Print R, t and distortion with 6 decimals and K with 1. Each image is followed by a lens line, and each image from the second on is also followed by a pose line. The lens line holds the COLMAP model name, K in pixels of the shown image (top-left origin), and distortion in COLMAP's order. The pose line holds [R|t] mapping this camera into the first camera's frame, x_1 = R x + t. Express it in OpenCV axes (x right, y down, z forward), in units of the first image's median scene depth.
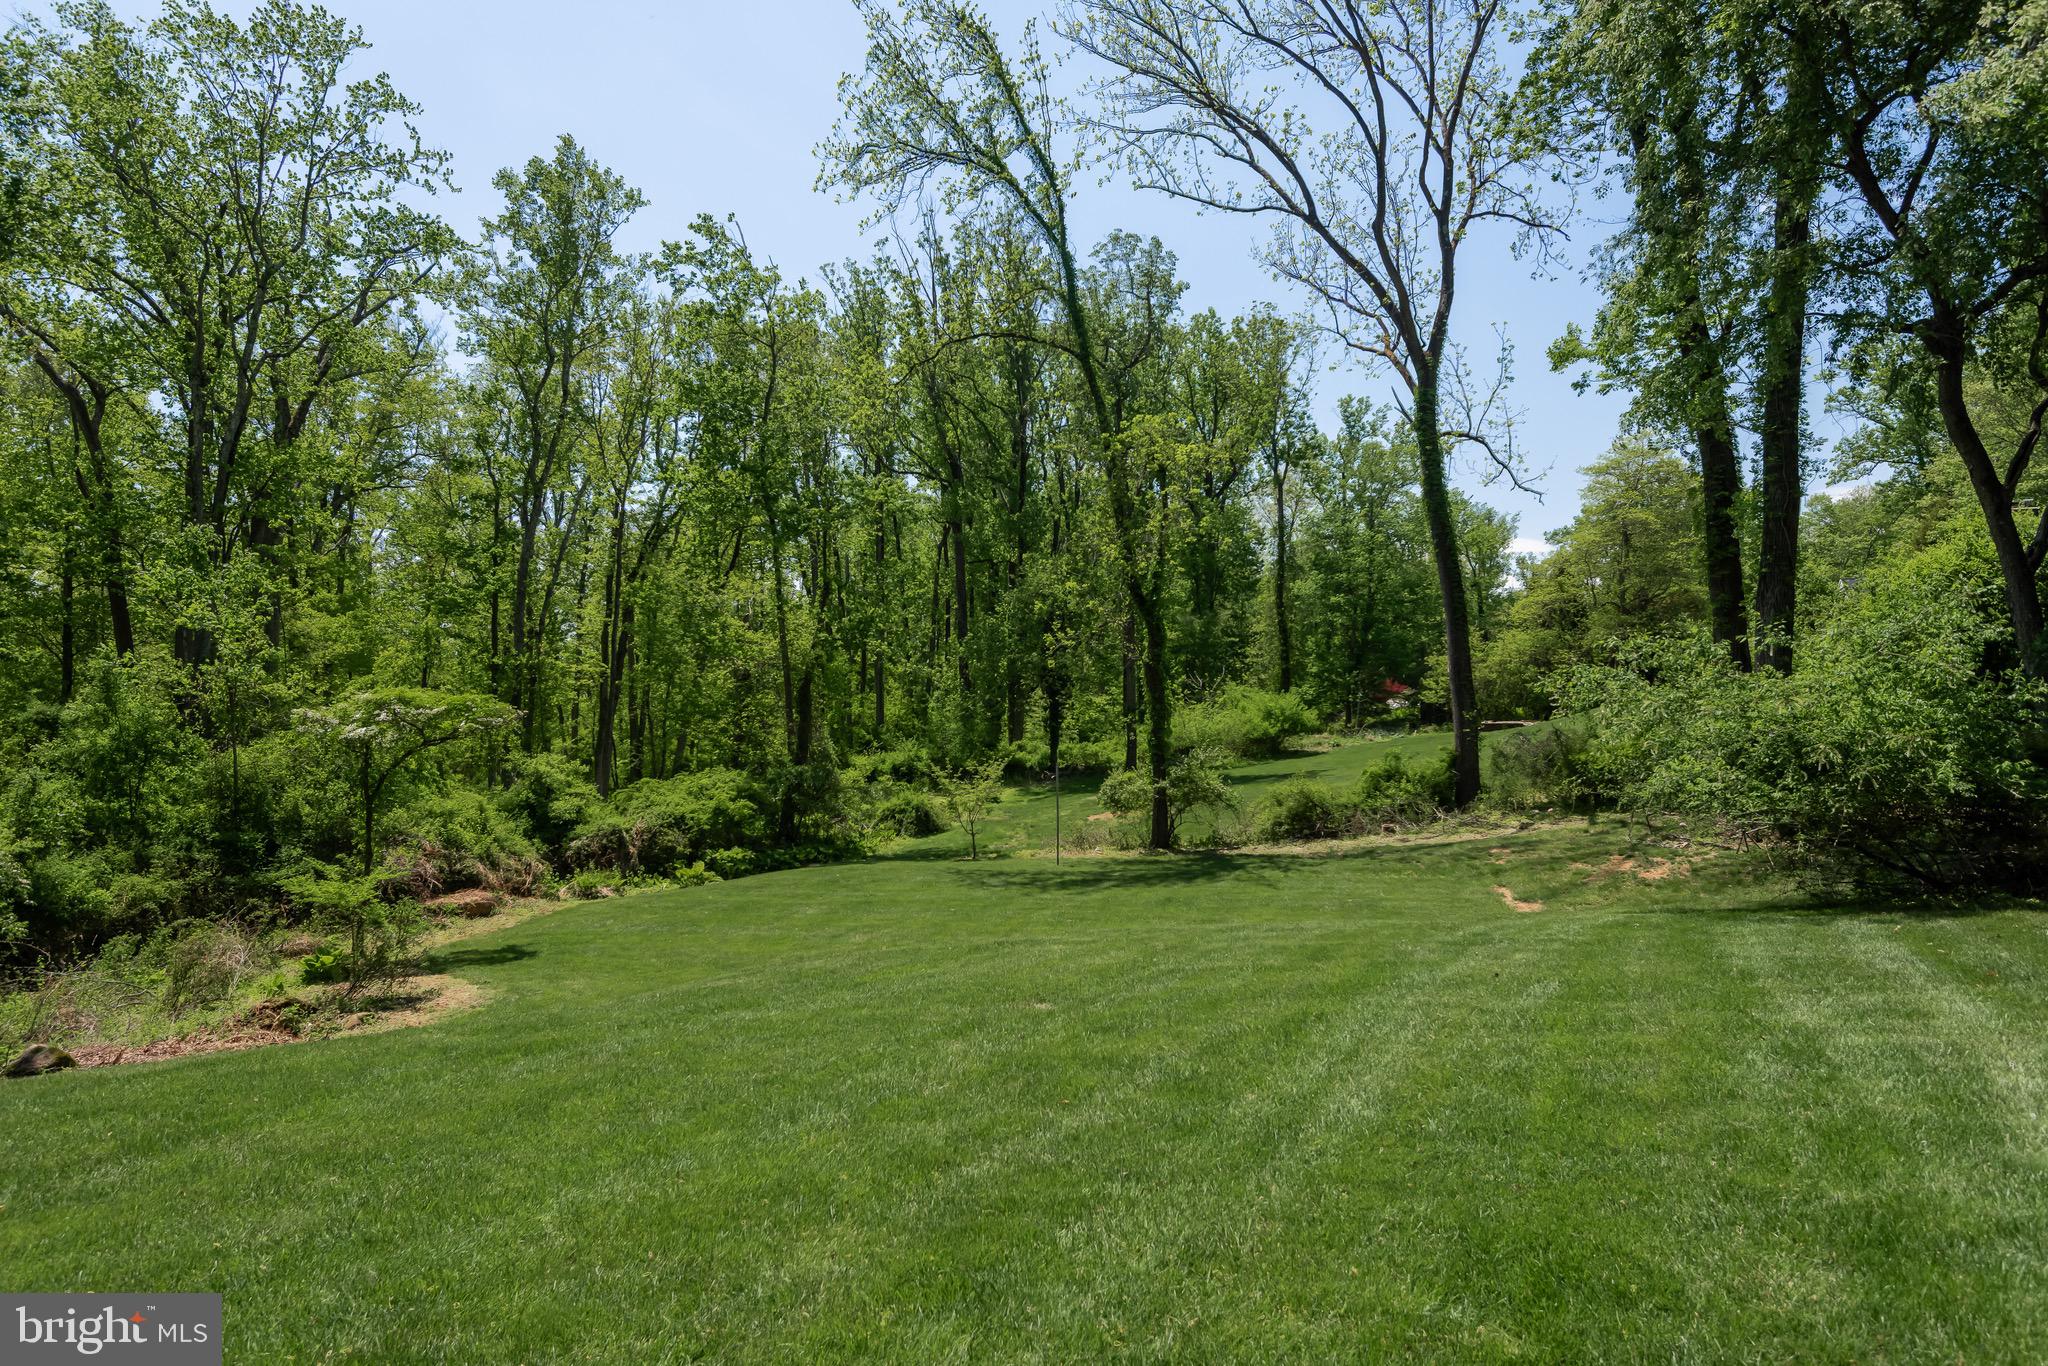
lens RADIAL K [[1278.7, 0, 1024.0], [0, 1278.7, 683.0], [0, 0, 1]] dist [0.043894, 0.000129]
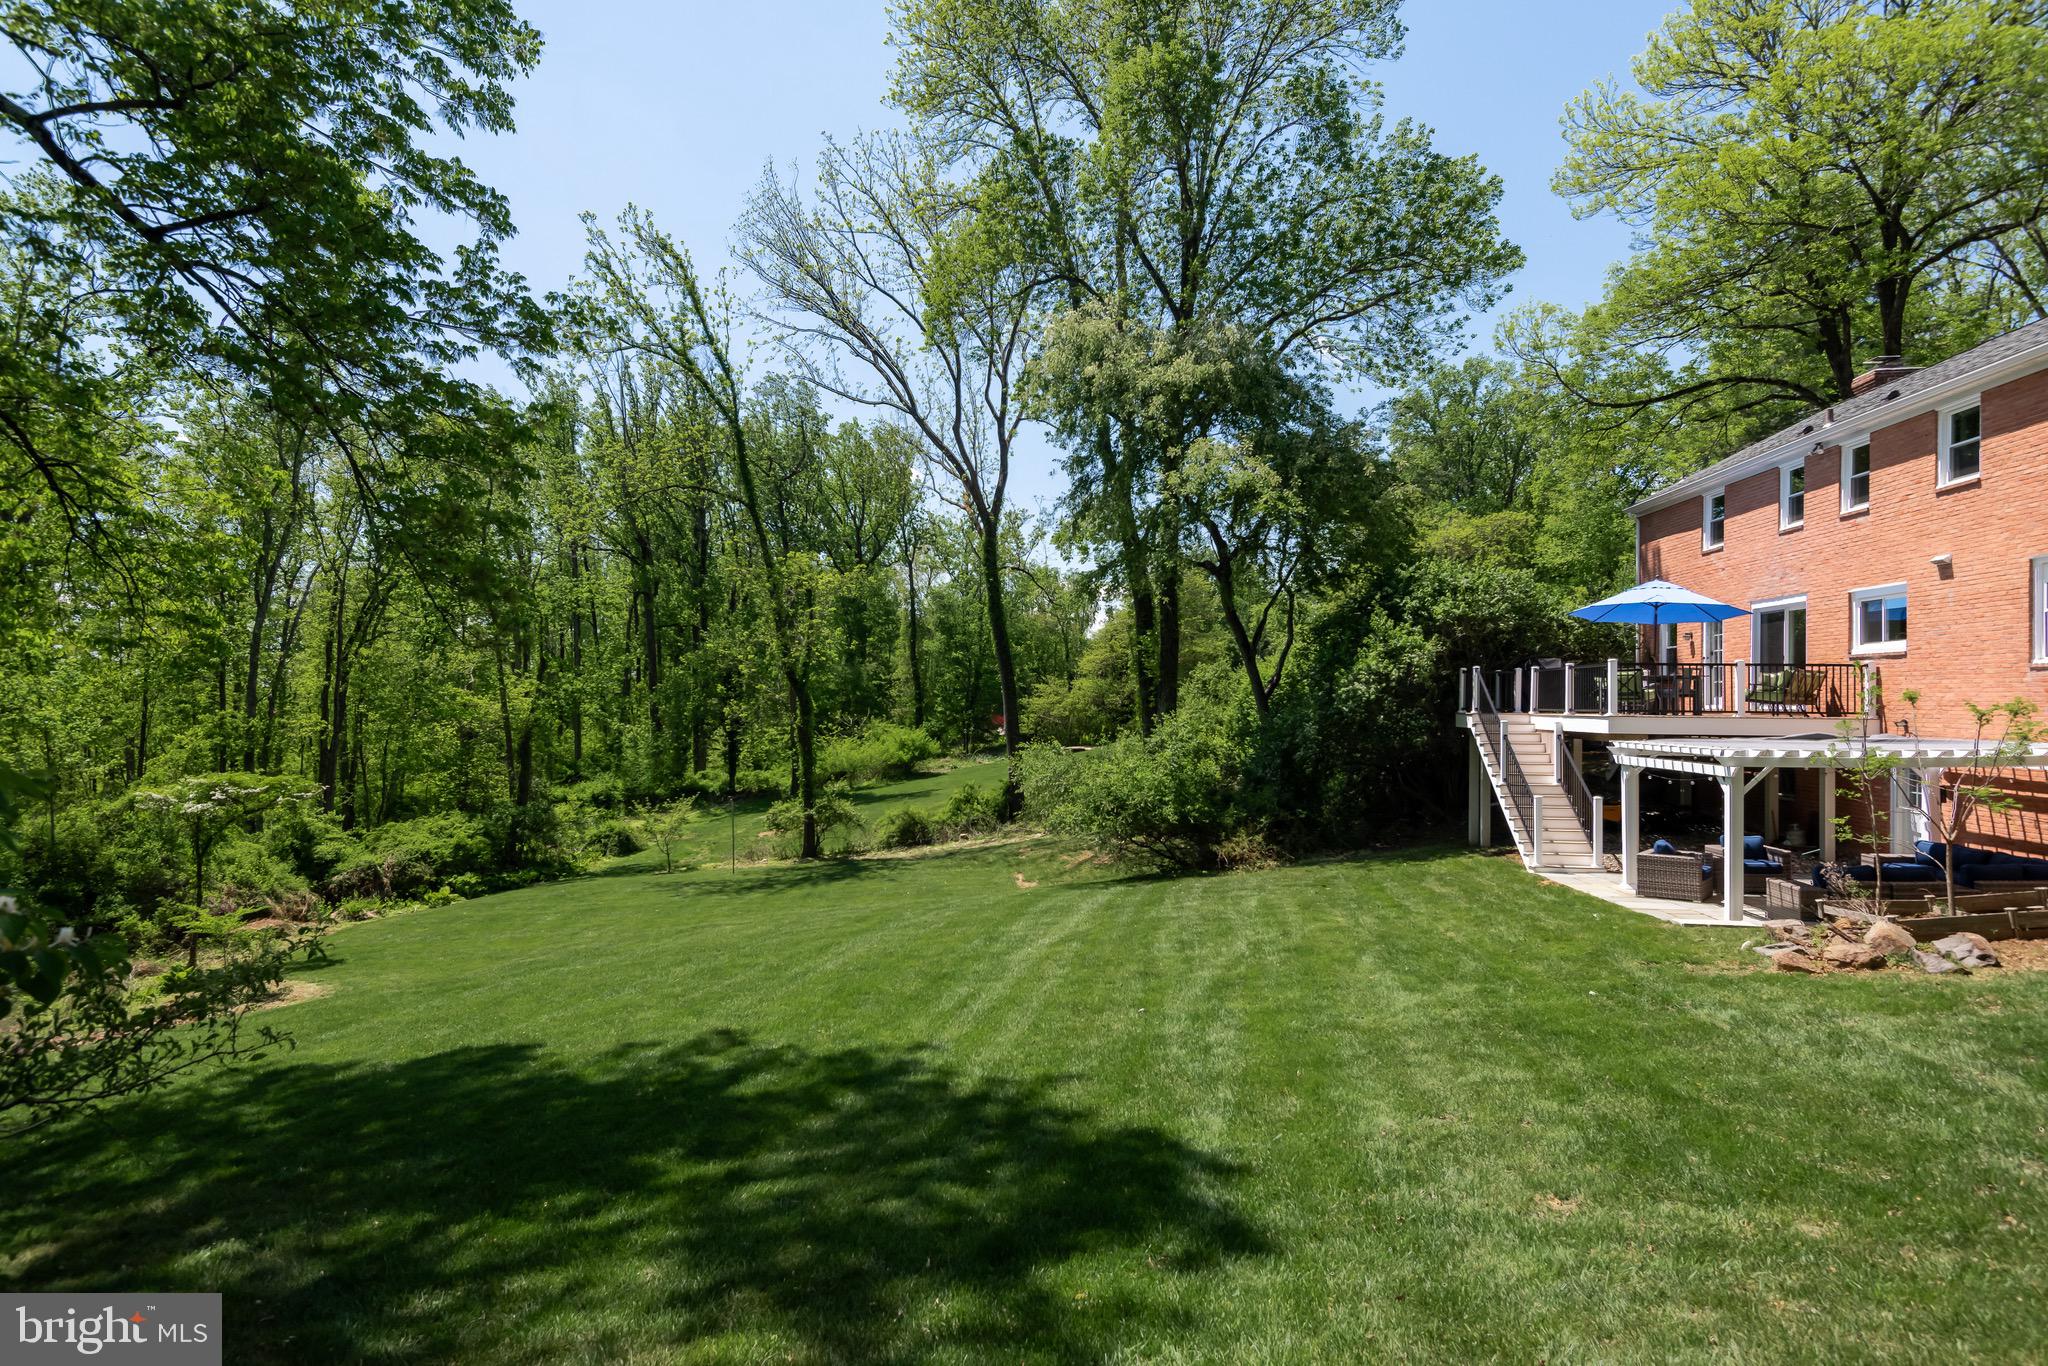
lens RADIAL K [[995.1, 0, 1027.8], [0, 995.1, 709.6], [0, 0, 1]] dist [0.000822, 0.000097]
pose [[0.951586, -0.005280, 0.307338, -0.000561], [0.008680, 0.999915, -0.009697, -0.020470], [-0.307260, 0.011895, 0.951551, -0.115825]]
